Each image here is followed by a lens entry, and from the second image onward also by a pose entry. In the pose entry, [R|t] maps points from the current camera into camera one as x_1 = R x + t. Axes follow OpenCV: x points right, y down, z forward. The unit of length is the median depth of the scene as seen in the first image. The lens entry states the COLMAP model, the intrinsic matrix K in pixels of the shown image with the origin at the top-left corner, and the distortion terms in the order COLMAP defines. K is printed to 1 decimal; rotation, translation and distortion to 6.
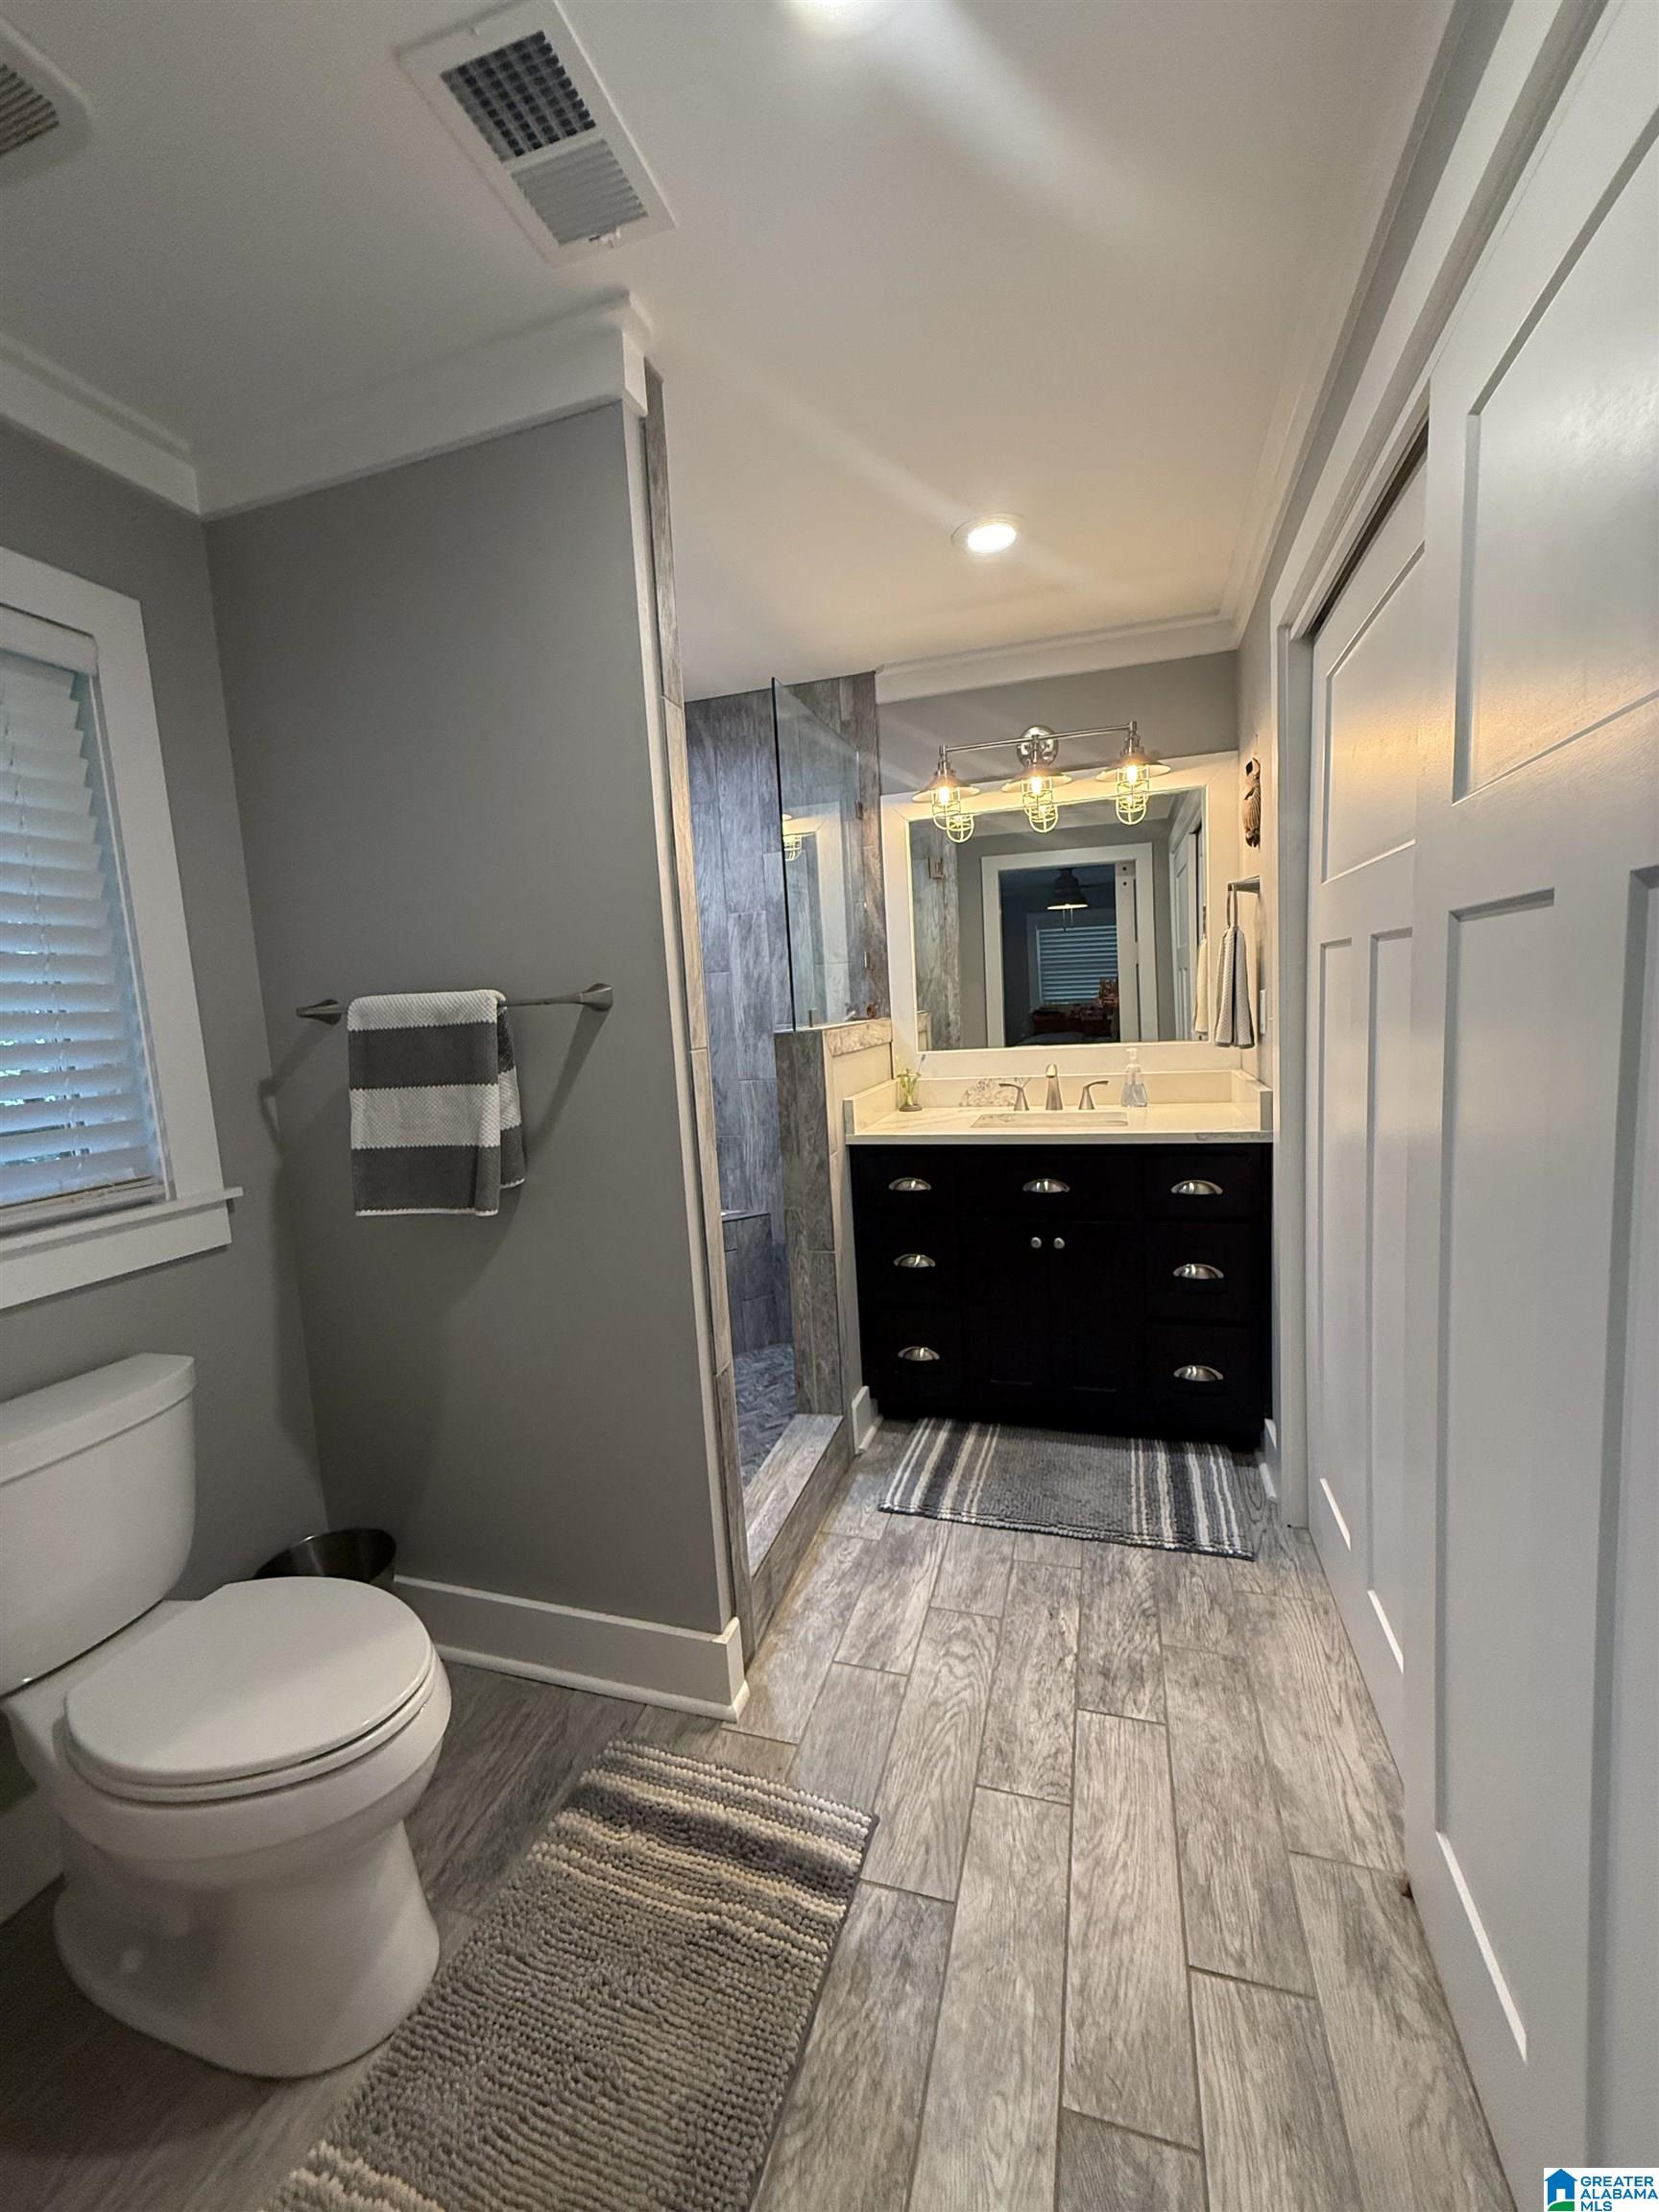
lens RADIAL K [[879.3, 0, 835.8], [0, 879.3, 1106.7], [0, 0, 1]] dist [-0.003257, 0.000464]
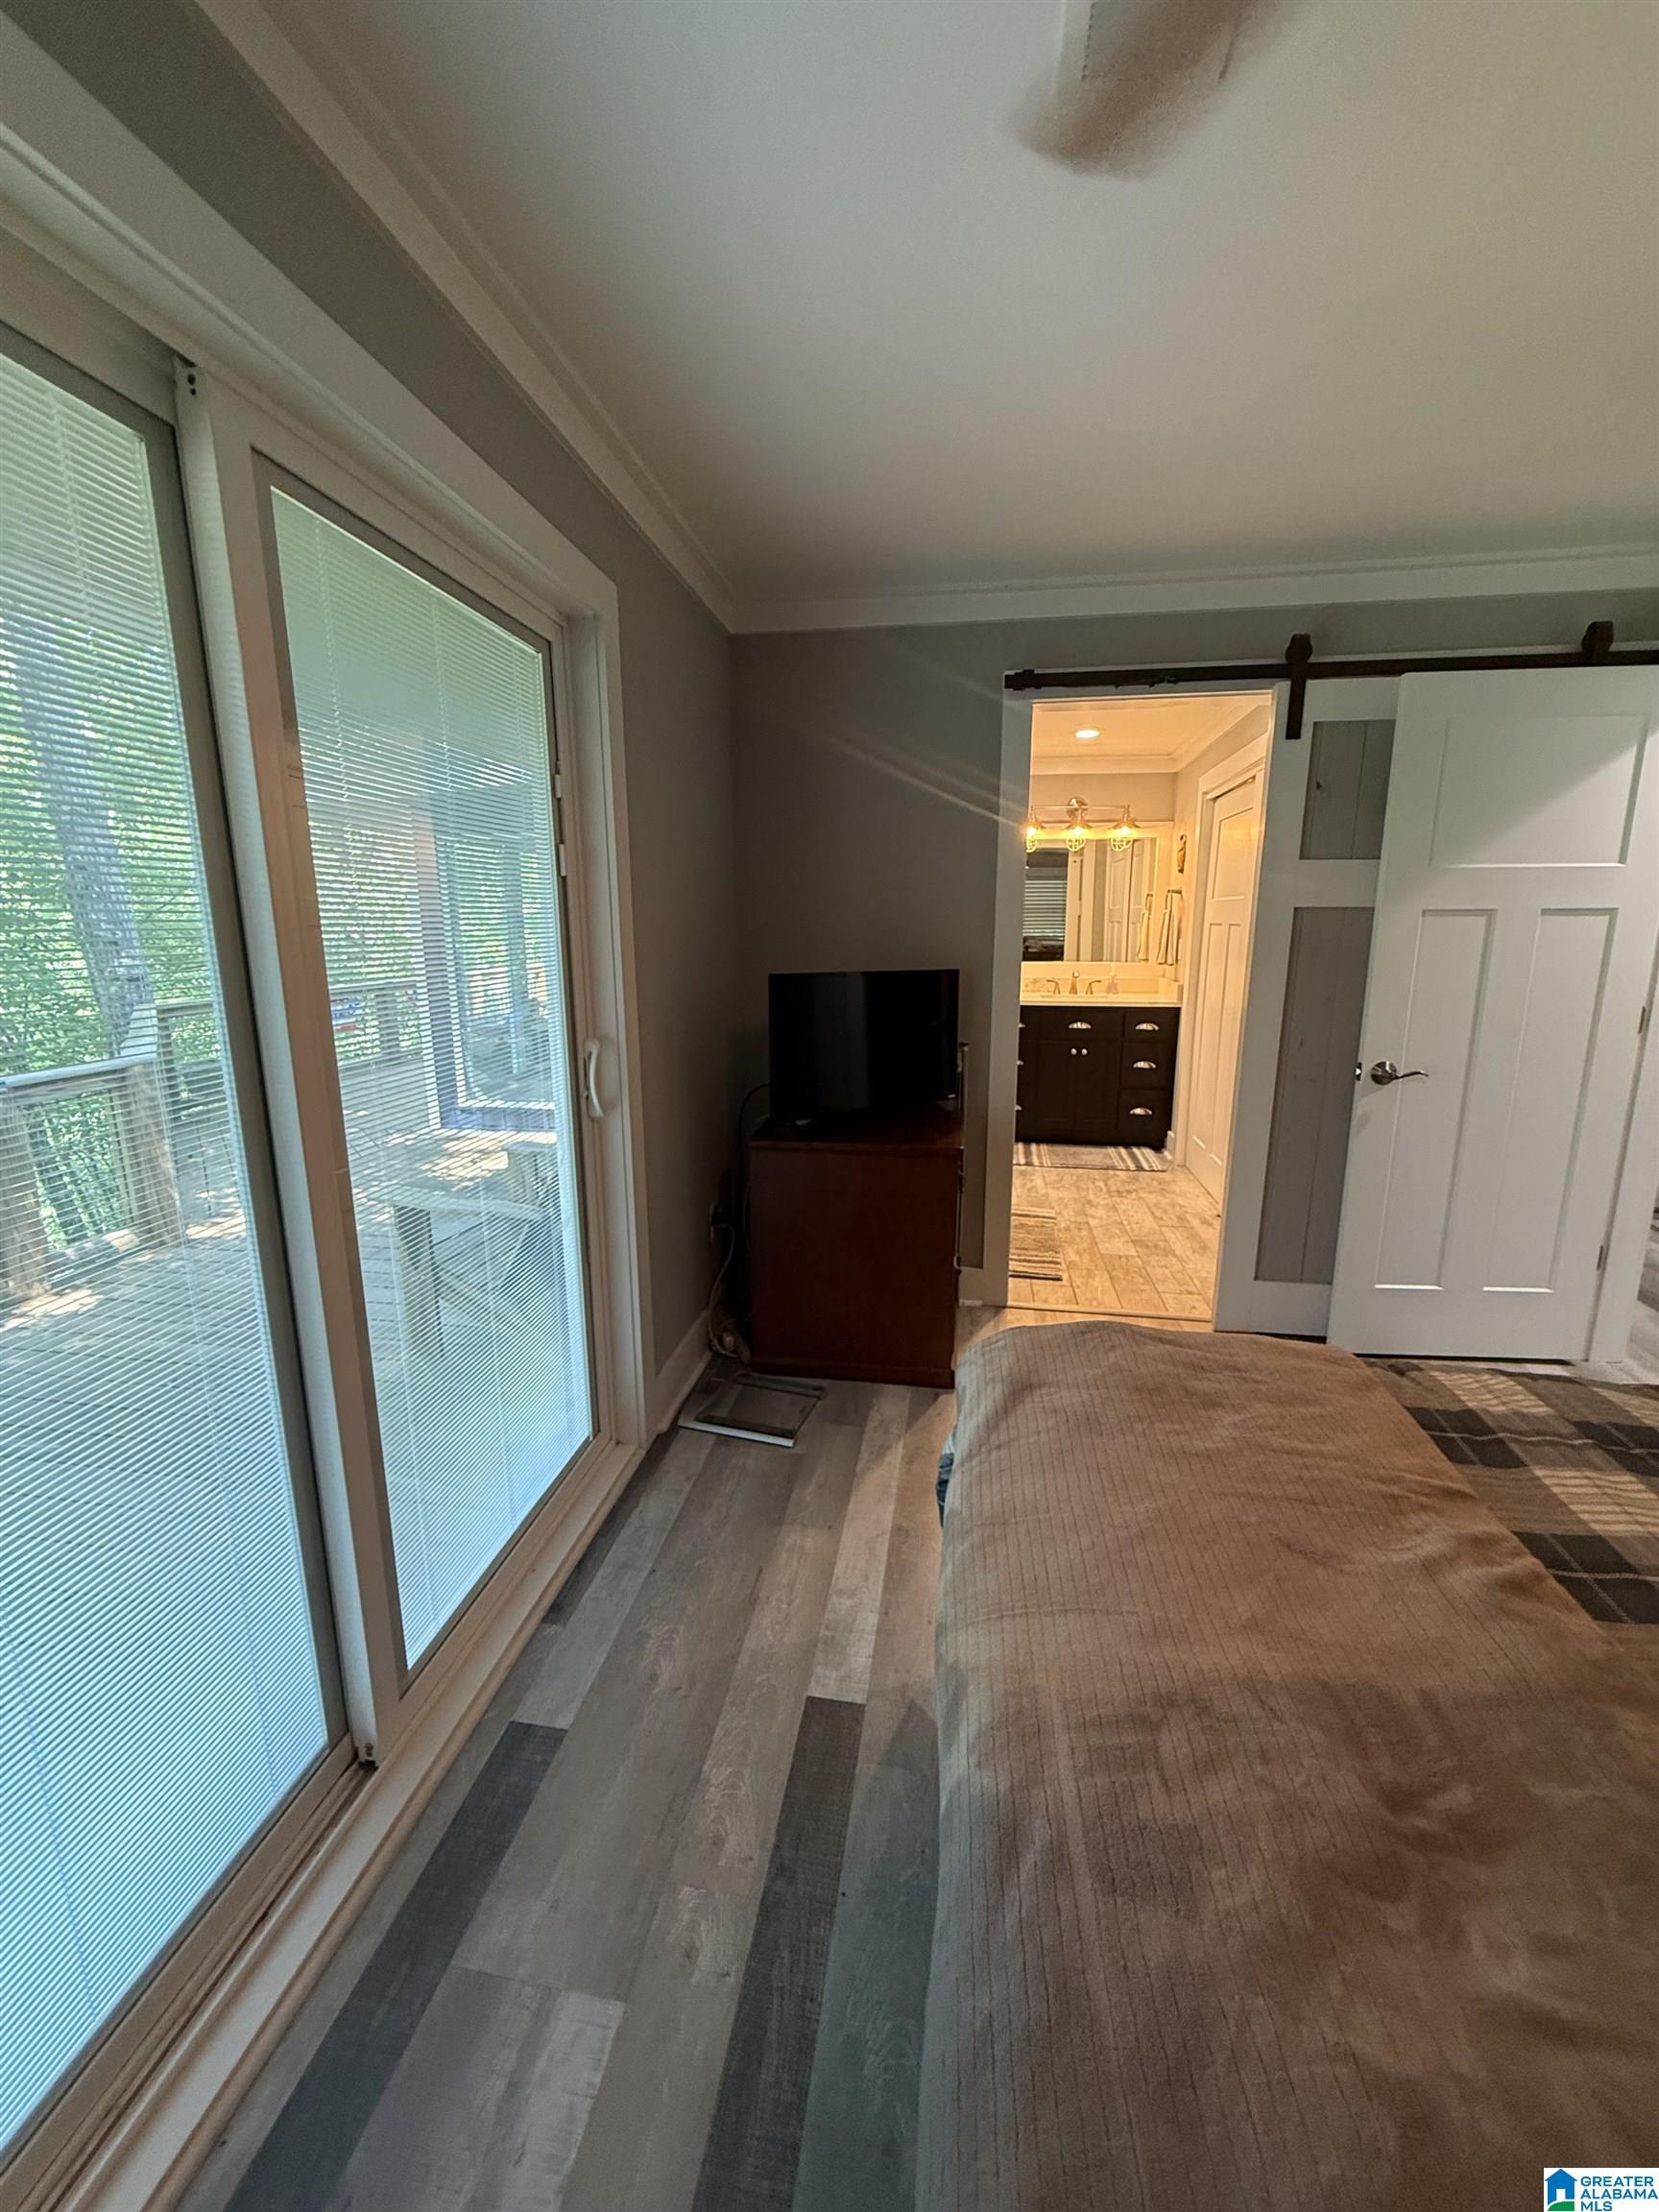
lens RADIAL K [[879.3, 0, 835.2], [0, 879.3, 1106.7], [0, 0, 1]] dist [-0.003257, 0.000464]
pose [[0.988805, 0.027237, 0.146710, -0.633088], [-0.038966, 0.996217, 0.077672, 0.136729], [-0.144039, -0.082519, 0.986125, -1.006832]]
